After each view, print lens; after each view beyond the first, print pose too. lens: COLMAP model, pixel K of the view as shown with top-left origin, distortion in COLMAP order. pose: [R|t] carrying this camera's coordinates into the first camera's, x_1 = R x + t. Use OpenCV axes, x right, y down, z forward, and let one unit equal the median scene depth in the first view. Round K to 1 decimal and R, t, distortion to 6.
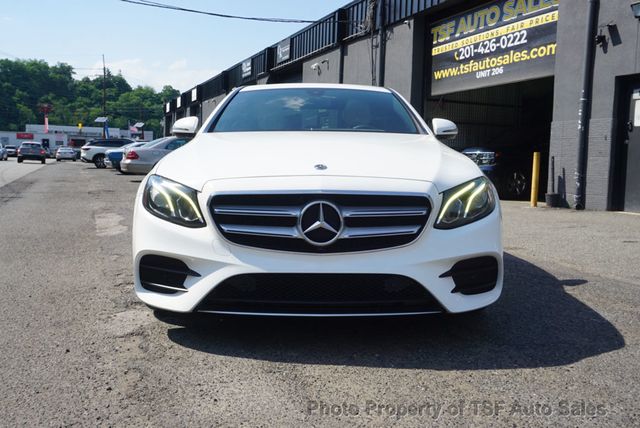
lens RADIAL K [[613.9, 0, 322.9], [0, 613.9, 202.1], [0, 0, 1]] dist [-0.006072, 0.000000]
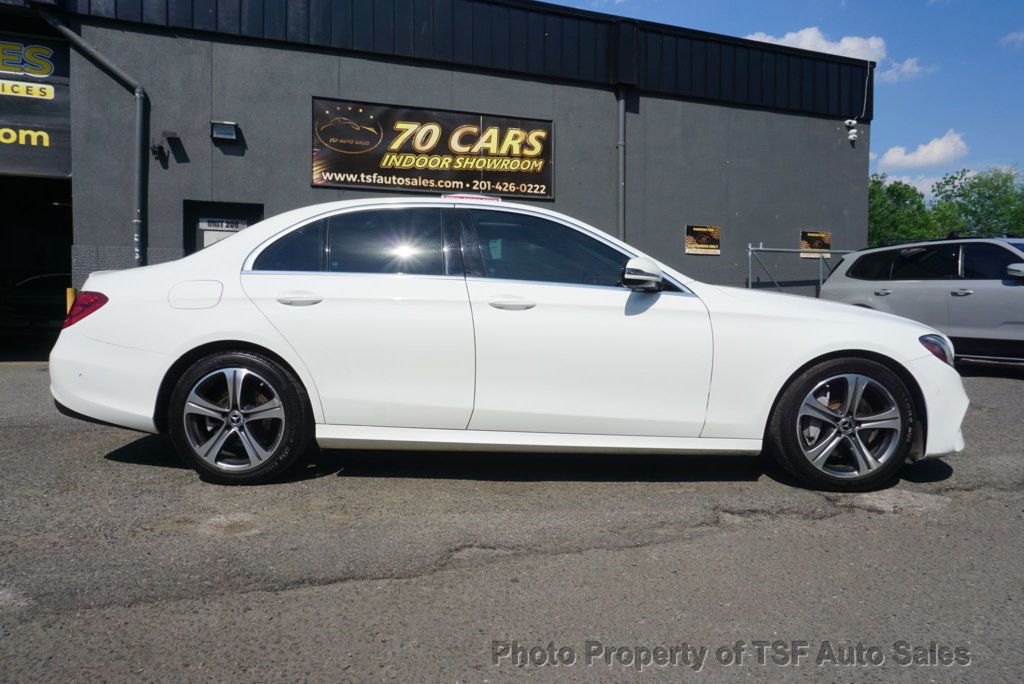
lens RADIAL K [[680.9, 0, 510.3], [0, 680.9, 330.6], [0, 0, 1]] dist [-0.044314, 0.032591]
pose [[0.012954, -0.056786, 0.998302, -0.348006], [0.063776, 0.996400, 0.055850, -0.038139], [-0.997880, 0.062944, 0.016528, 0.424674]]
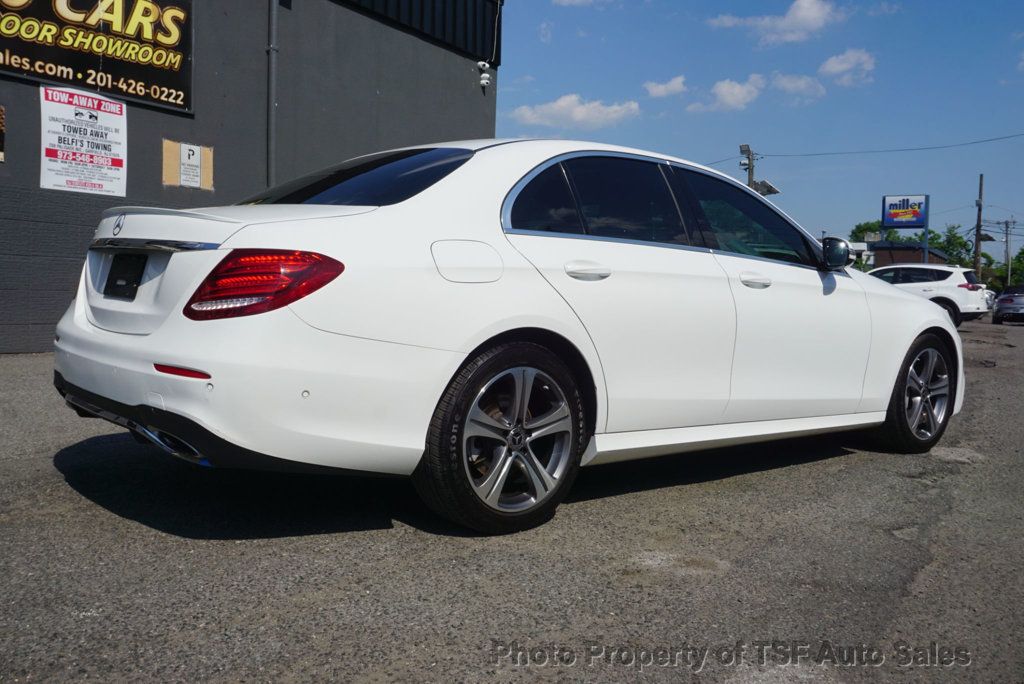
lens RADIAL K [[931.3, 0, 511.6], [0, 931.3, 343.4], [0, 0, 1]] dist [-0.014772, 0.000000]
pose [[-0.646677, -0.089009, 0.757553, -0.279651], [0.010597, 0.992024, 0.125604, -0.054339], [-0.762691, 0.089253, -0.640575, 0.702676]]
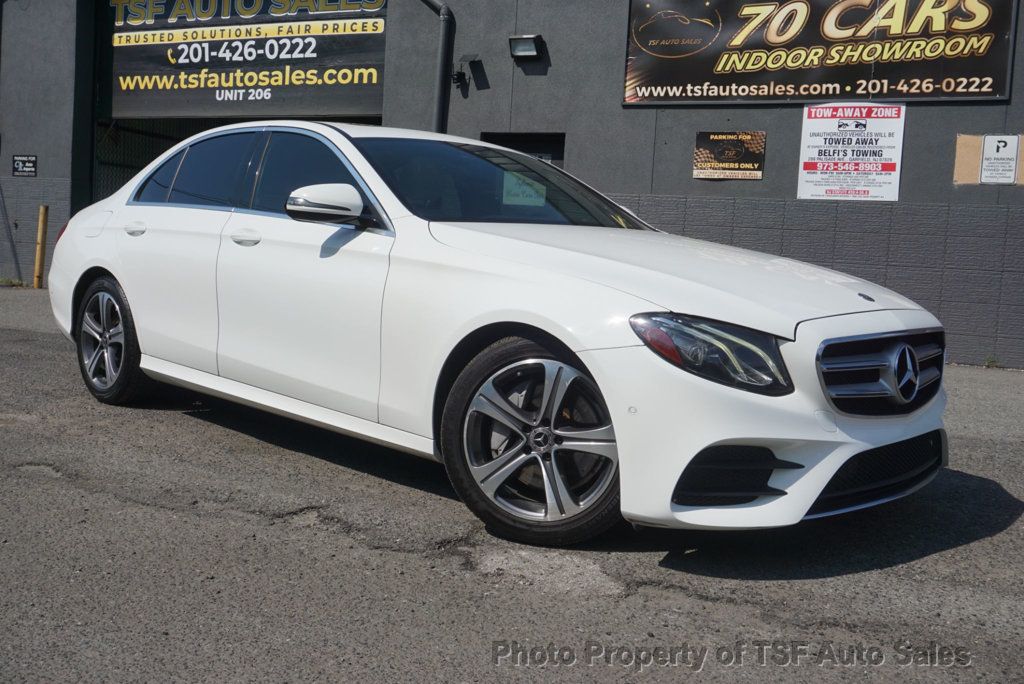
lens RADIAL K [[982.3, 0, 517.3], [0, 982.3, 347.1], [0, 0, 1]] dist [-0.006072, 0.000000]
pose [[0.694444, -0.054006, 0.717517, -0.267910], [0.012095, 0.997915, 0.063406, -0.018082], [-0.719445, -0.035354, 0.693649, 0.114515]]
